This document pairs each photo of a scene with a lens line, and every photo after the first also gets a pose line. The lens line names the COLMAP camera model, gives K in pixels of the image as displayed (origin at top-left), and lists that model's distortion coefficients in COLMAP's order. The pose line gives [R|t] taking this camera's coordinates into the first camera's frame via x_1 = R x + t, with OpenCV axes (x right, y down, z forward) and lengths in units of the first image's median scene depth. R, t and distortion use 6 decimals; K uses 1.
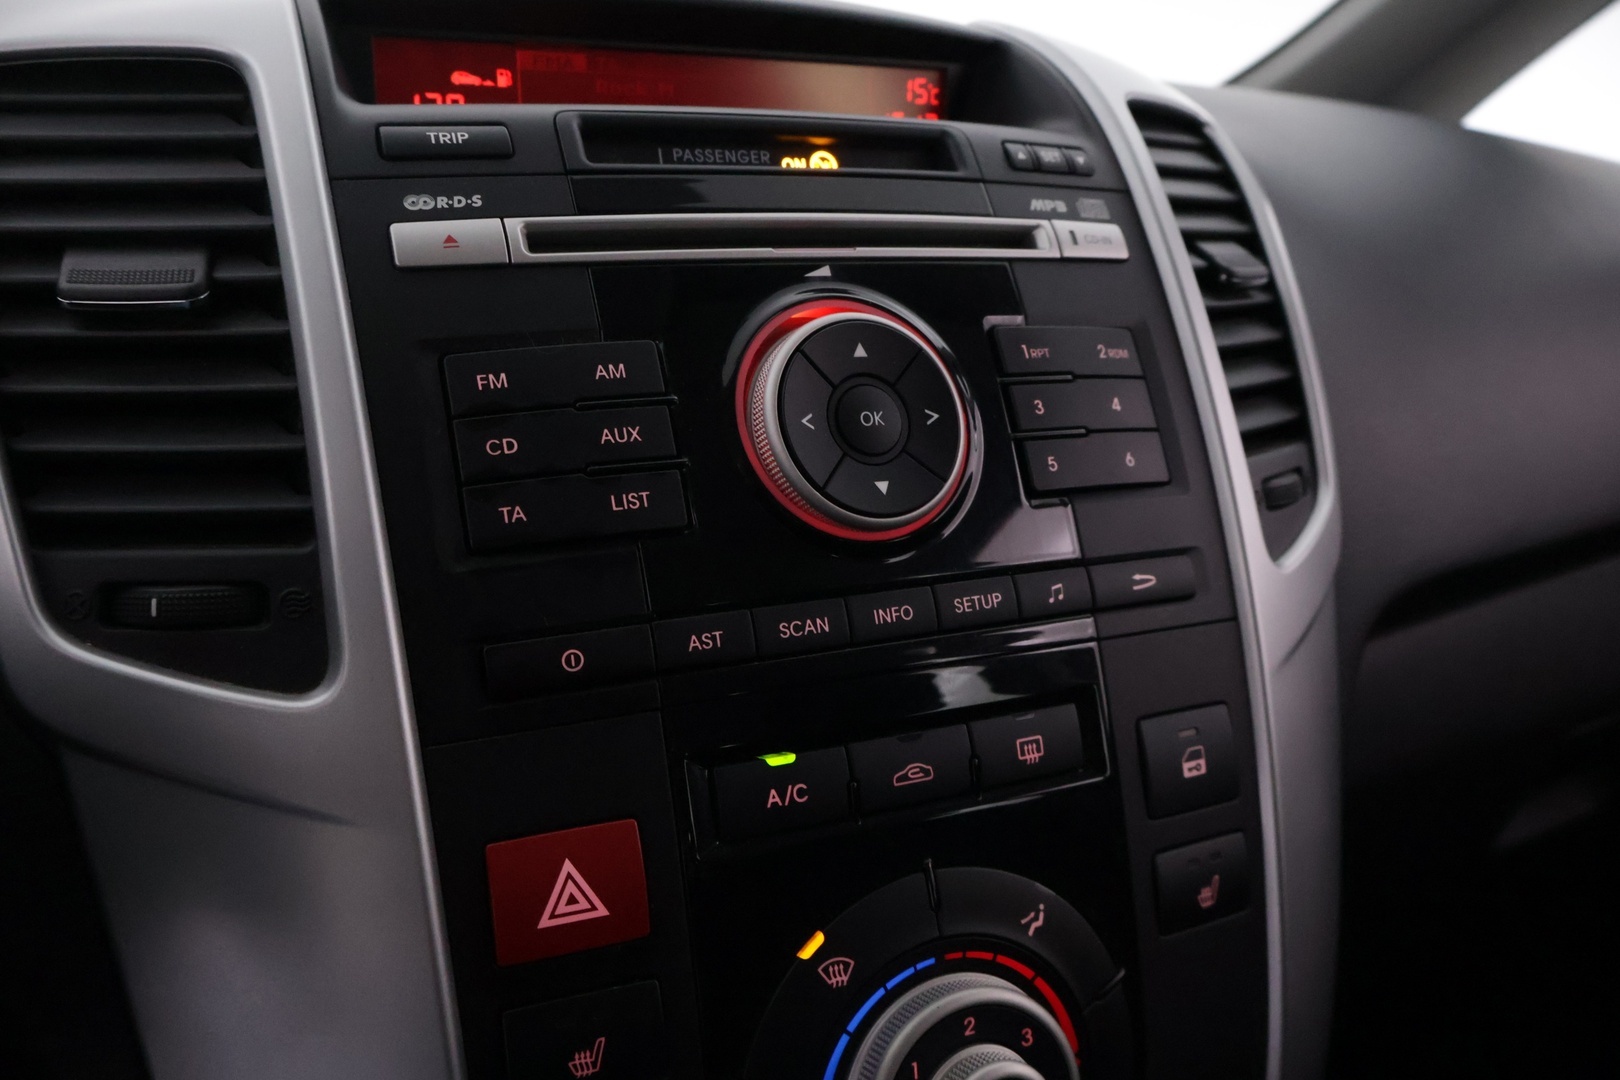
lens RADIAL K [[1303.1, 0, 810.0], [0, 1303.1, 540.0], [0, 0, 1]] dist [0.009430, 0.017212]
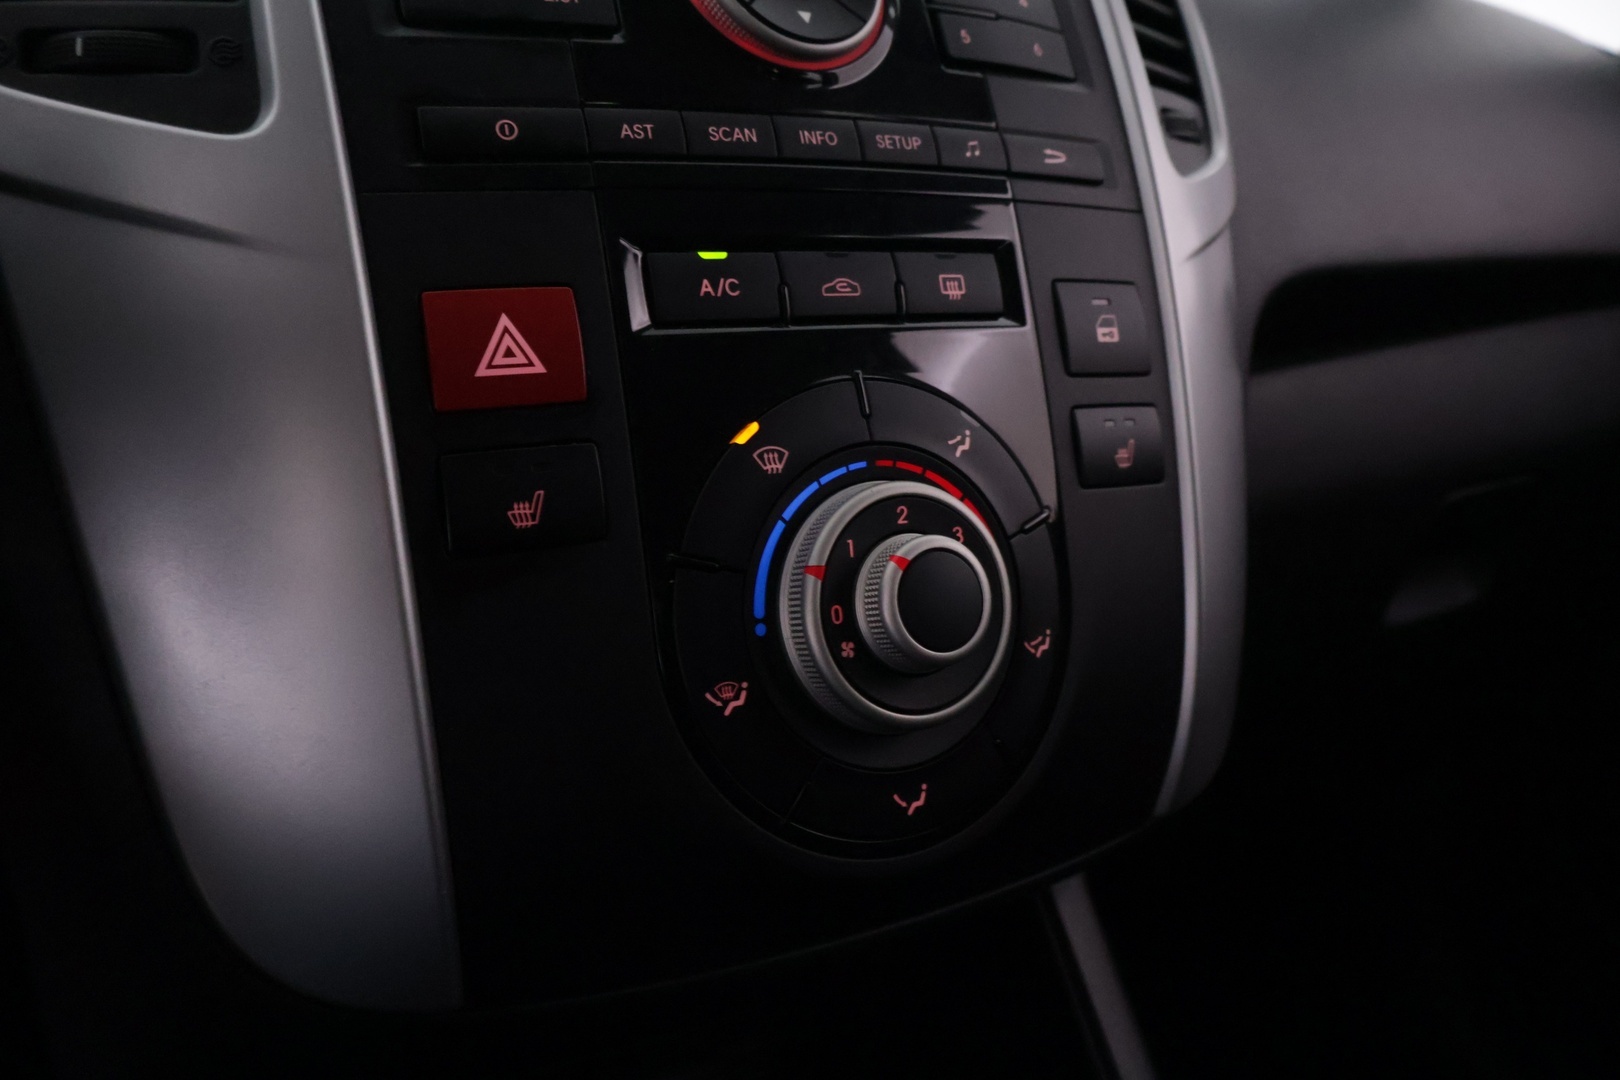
lens RADIAL K [[1303.1, 0, 810.0], [0, 1303.1, 540.0], [0, 0, 1]] dist [0.009430, 0.017212]
pose [[0.997078, -0.017996, 0.074247, -0.025933], [0.022300, 0.998093, -0.057554, 0.448192], [-0.073069, 0.059042, 0.995578, -0.011022]]
